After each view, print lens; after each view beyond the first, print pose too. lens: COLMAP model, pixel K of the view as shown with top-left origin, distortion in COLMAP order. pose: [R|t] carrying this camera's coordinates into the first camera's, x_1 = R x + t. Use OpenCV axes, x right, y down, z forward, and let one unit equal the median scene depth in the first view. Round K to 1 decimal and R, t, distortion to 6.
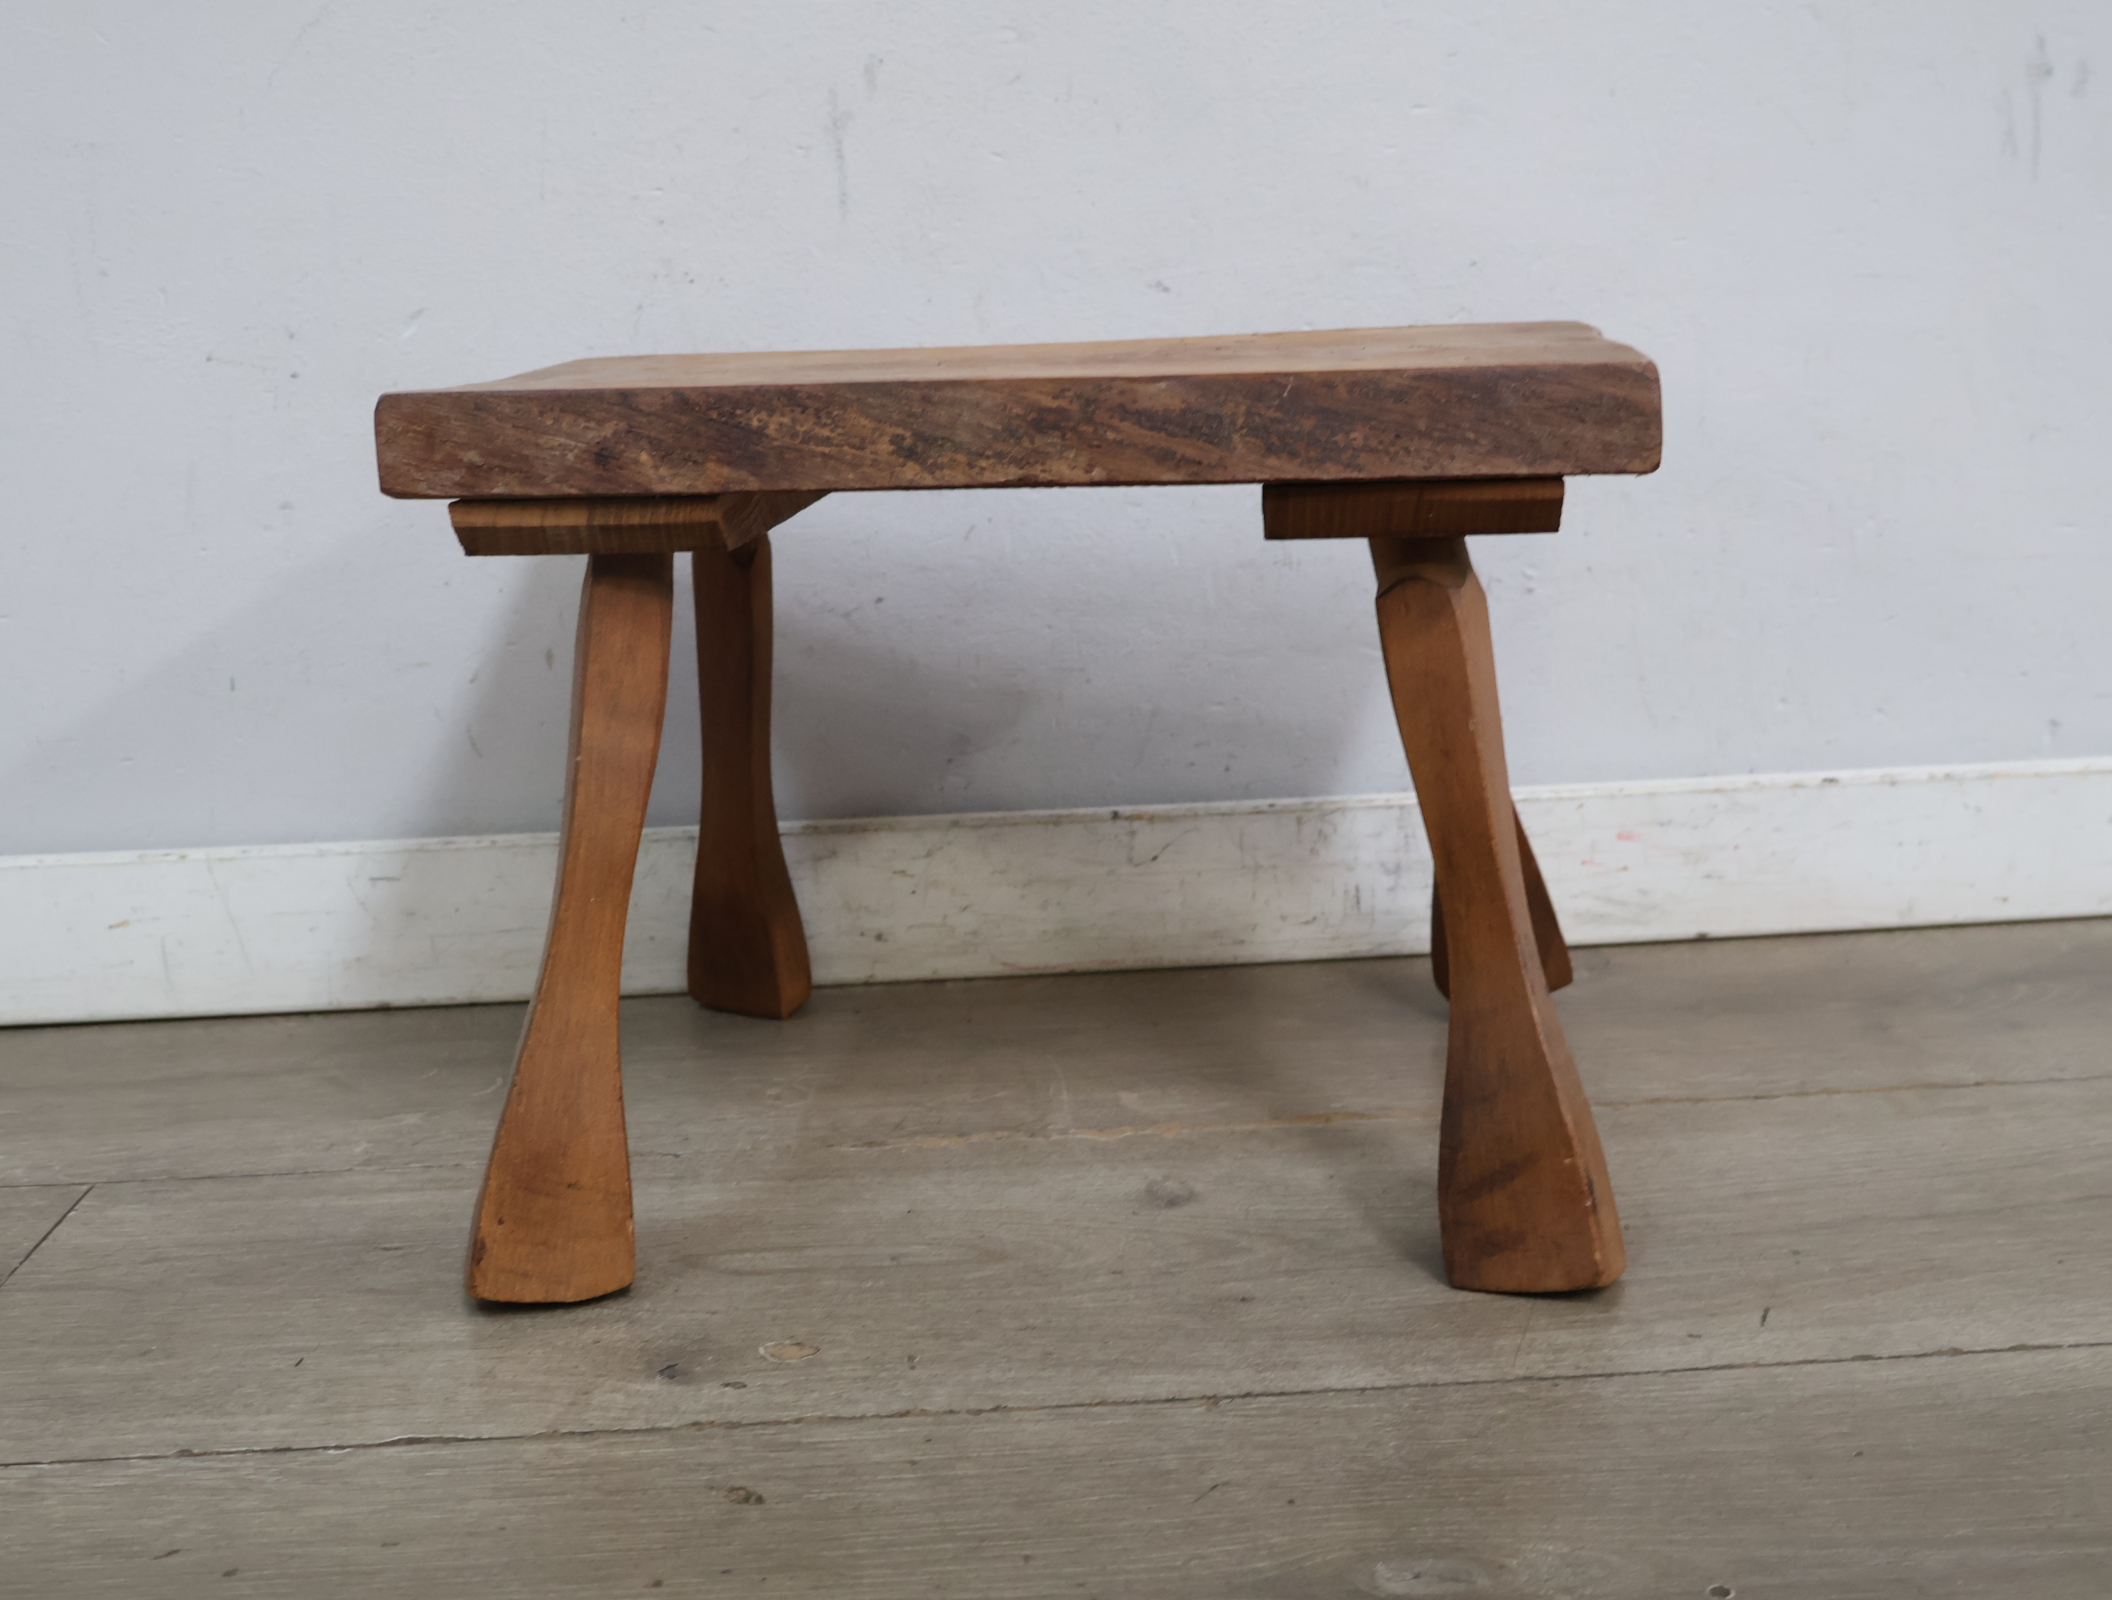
lens RADIAL K [[2352.8, 0, 1056.5], [0, 2352.8, 791.5], [0, 0, 1]] dist [0.007964, 0.000000]
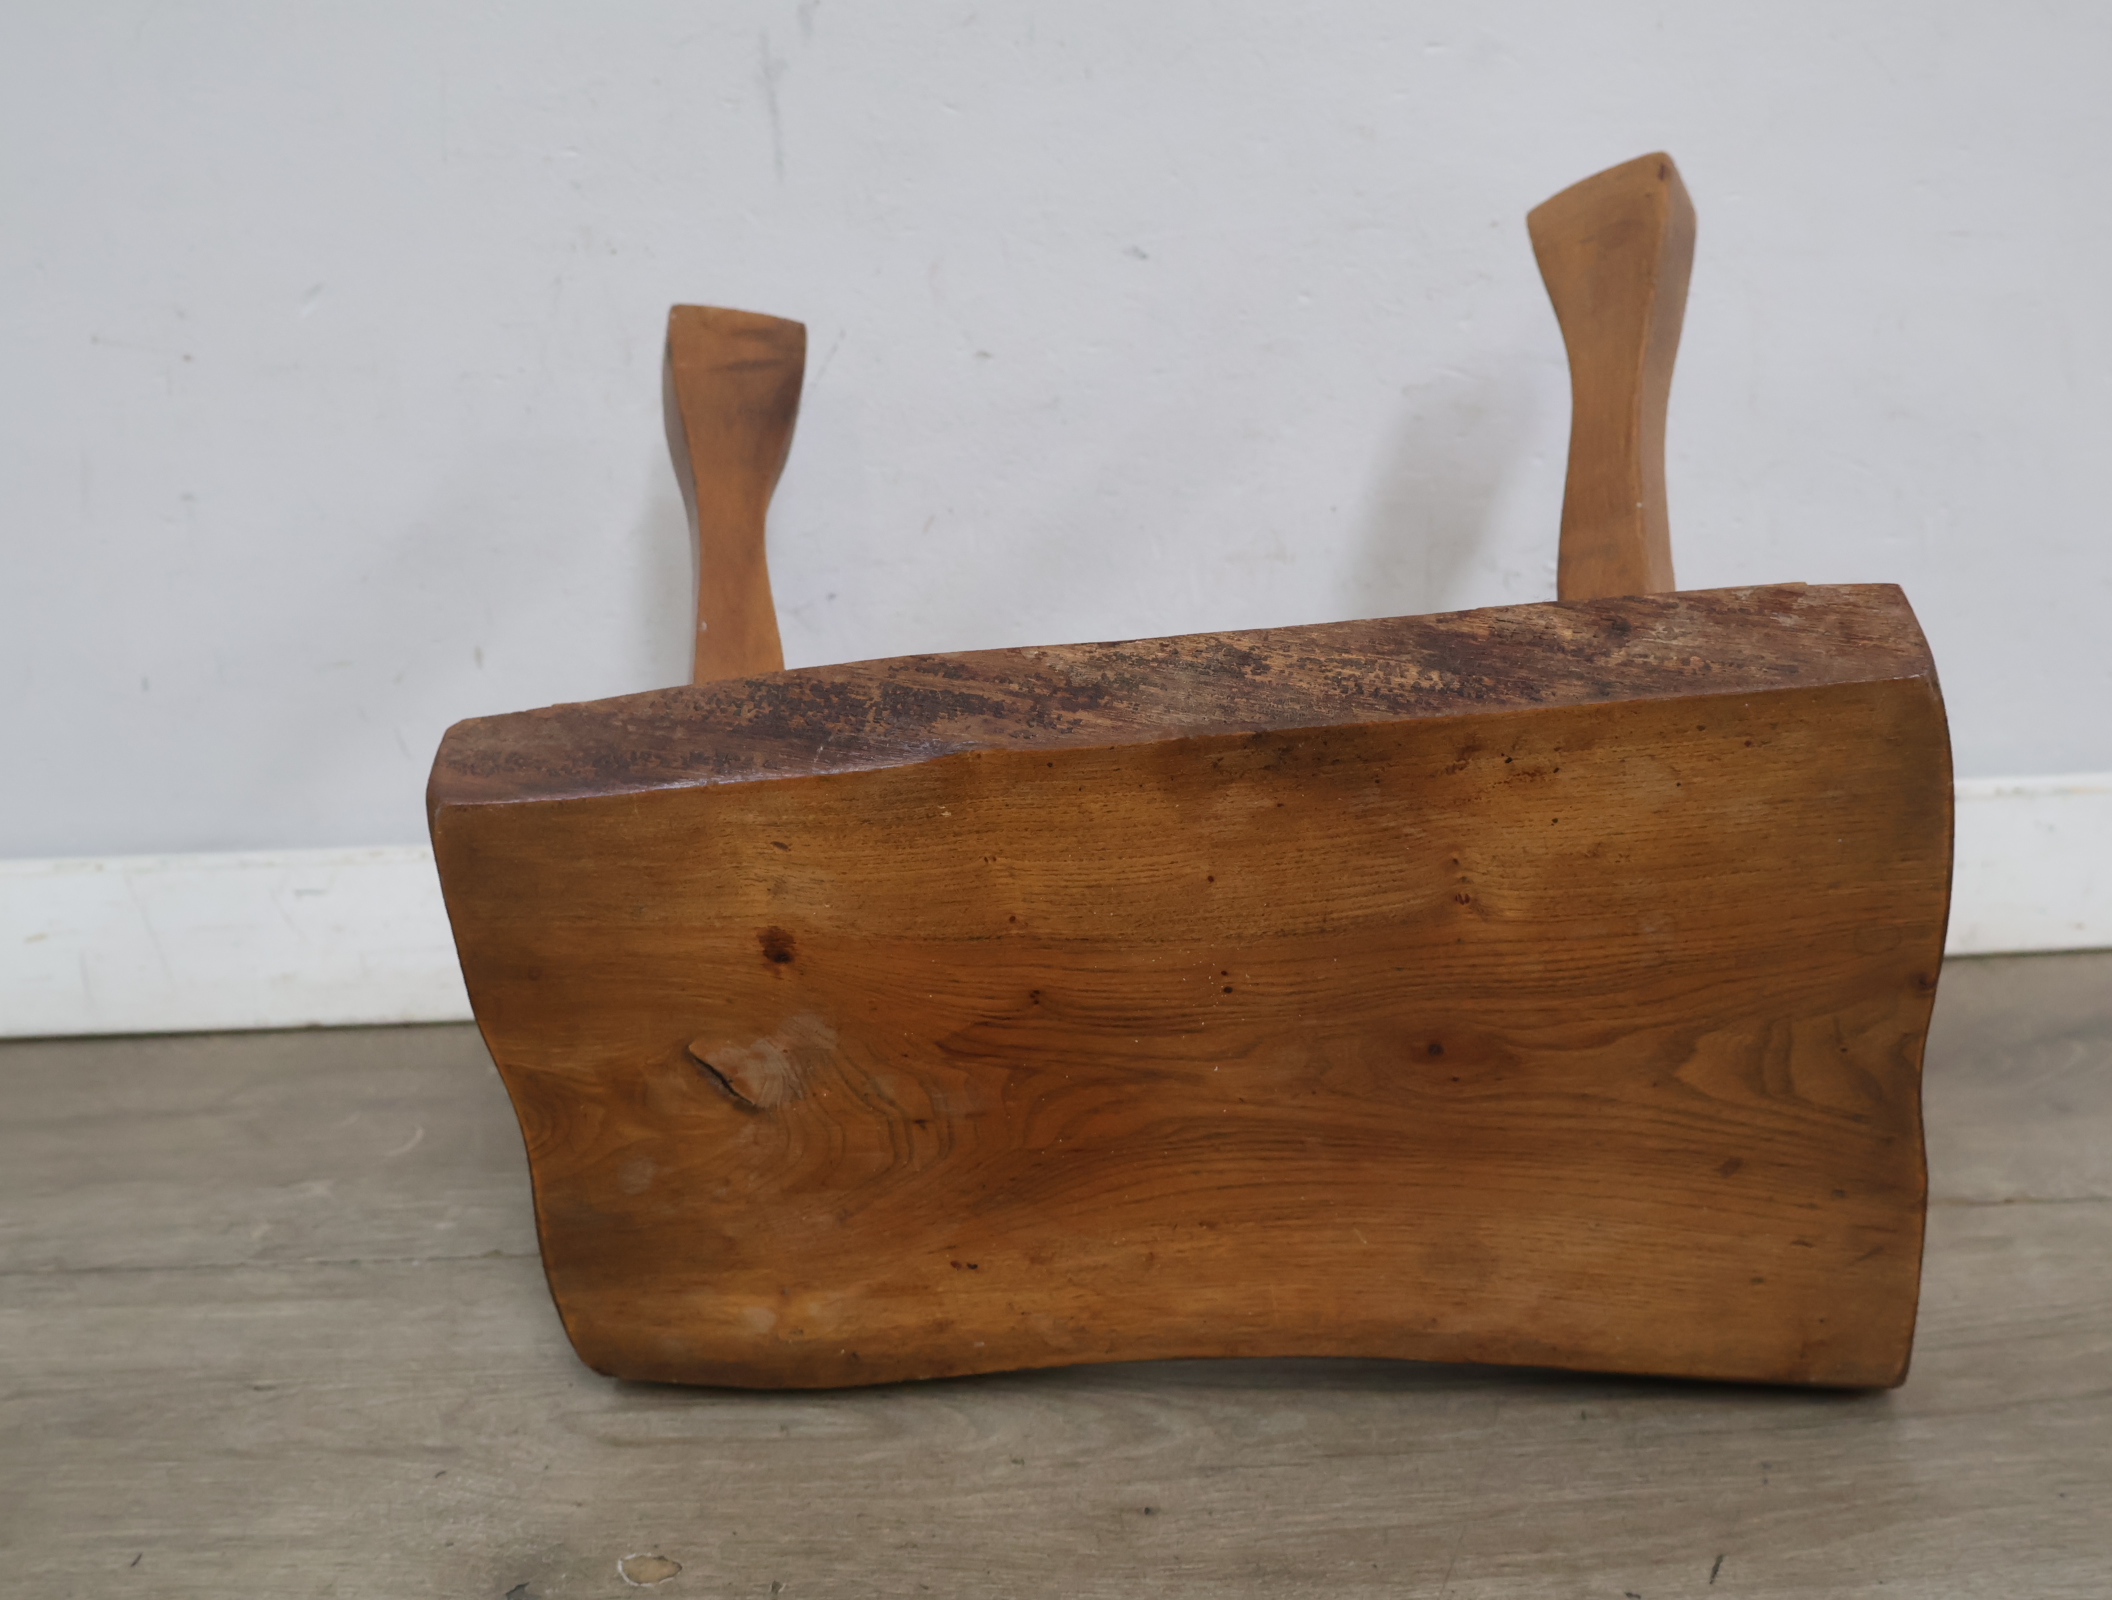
lens RADIAL K [[2352.8, 0, 1046.5], [0, 2352.8, 797.8], [0, 0, 1]] dist [0.007964, 0.000000]
pose [[0.998136, 0.011758, -0.059893, 0.098557], [-0.003522, 0.990731, 0.135796, -0.197218], [0.060935, -0.135332, 0.988925, 0.136858]]
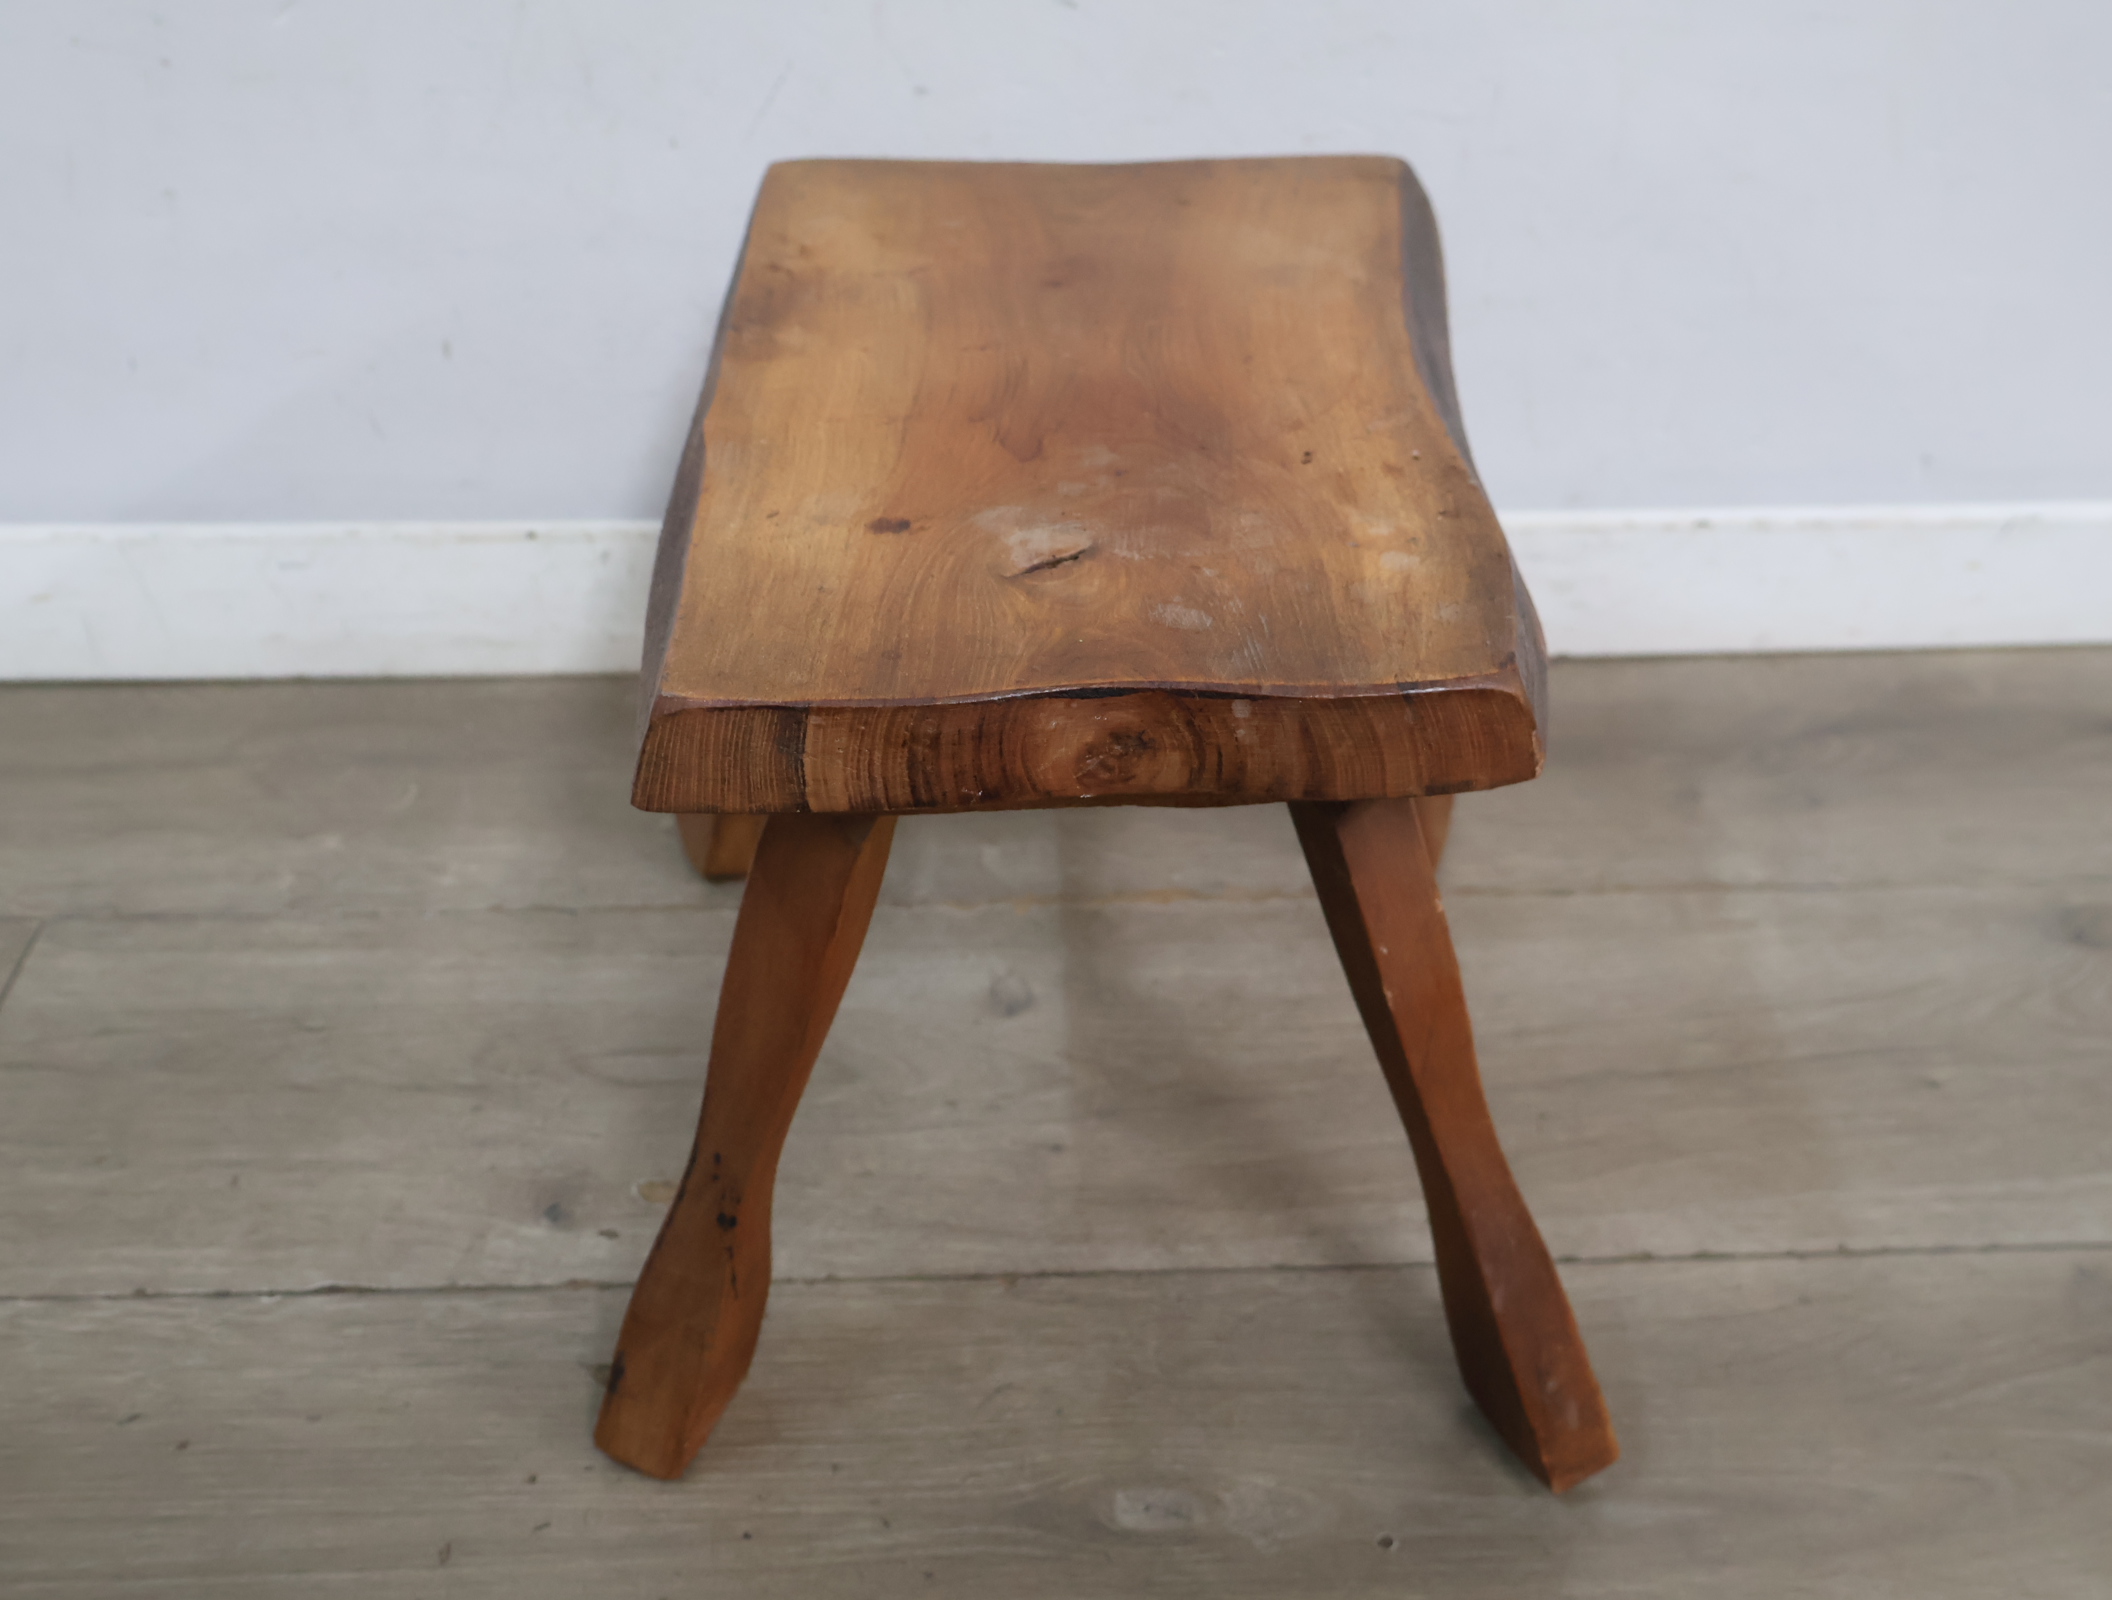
lens RADIAL K [[2352.8, 0, 1064.4], [0, 2352.8, 818.2], [0, 0, 1]] dist [0.007964, 0.000000]
pose [[0.998976, 0.041871, 0.017159, 0.061283], [-0.045239, 0.932981, 0.357072, -0.371118], [-0.001058, -0.357482, 0.933919, -0.019563]]
